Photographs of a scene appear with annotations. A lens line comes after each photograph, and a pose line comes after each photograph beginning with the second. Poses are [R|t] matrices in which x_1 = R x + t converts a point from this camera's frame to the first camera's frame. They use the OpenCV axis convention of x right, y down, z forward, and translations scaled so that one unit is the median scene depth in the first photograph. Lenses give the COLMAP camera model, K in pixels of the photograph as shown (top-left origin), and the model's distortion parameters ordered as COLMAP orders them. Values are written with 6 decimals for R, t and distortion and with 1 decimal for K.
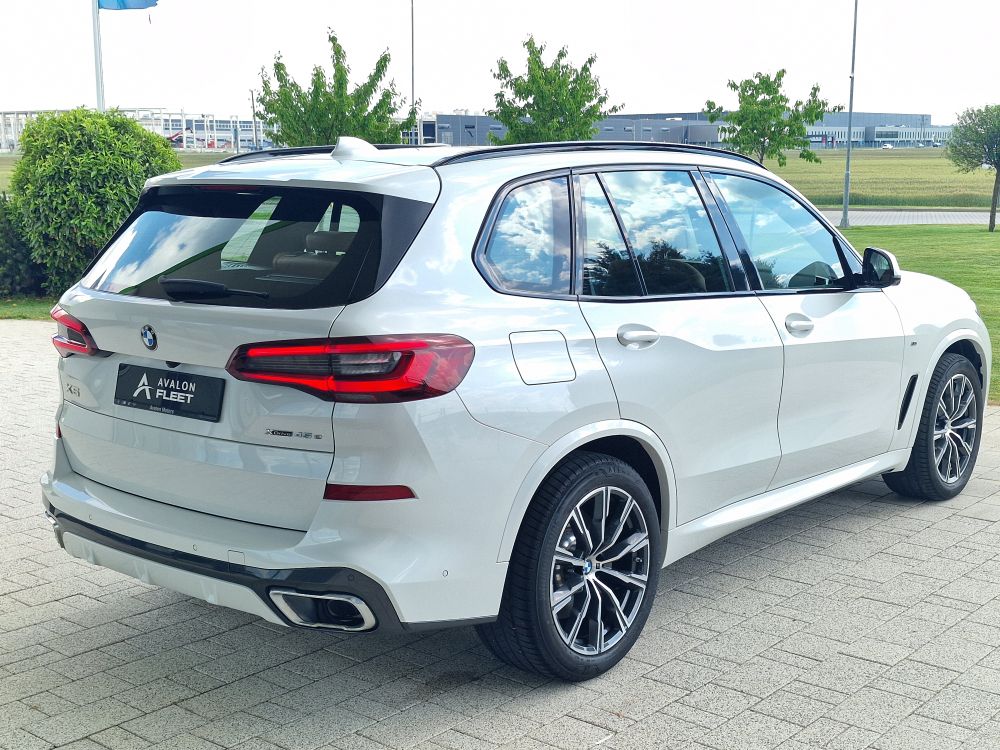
lens RADIAL K [[1340.4, 0, 500.0], [0, 1340.4, 375.0], [0, 0, 1]] dist [0.006196, 0.020803]
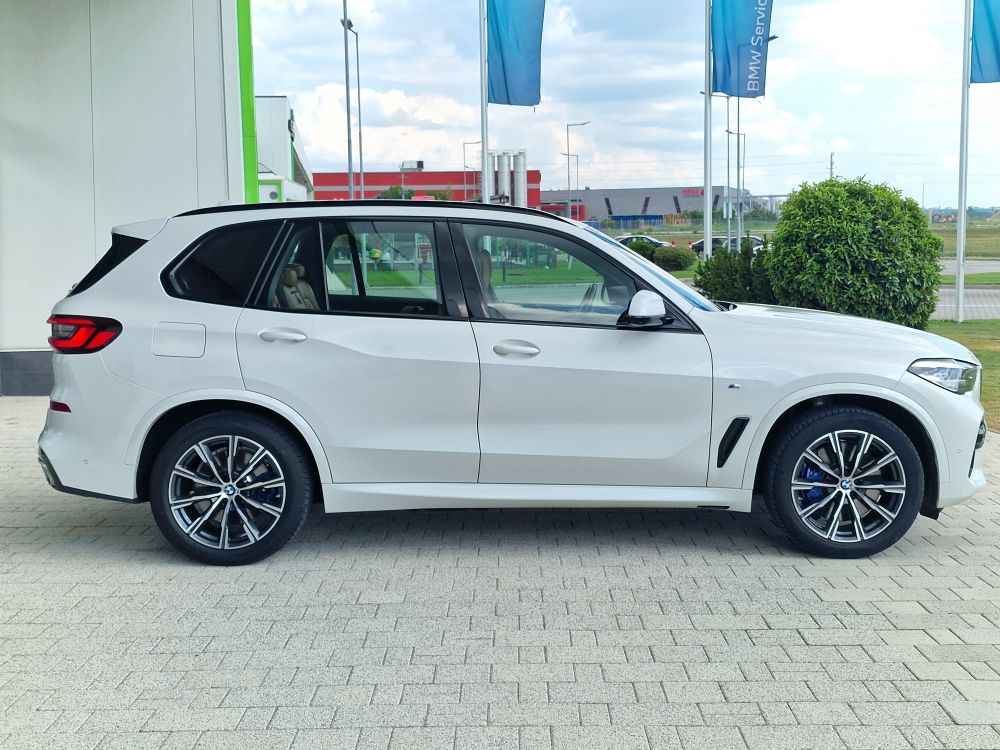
lens RADIAL K [[1340.4, 0, 500.0], [0, 1340.4, 375.0], [0, 0, 1]] dist [0.006196, 0.020803]
pose [[0.673347, 0.079401, -0.735051, 1.280043], [-0.116262, 0.993218, 0.000786, -0.016064], [0.730128, 0.084929, 0.678012, 0.209034]]
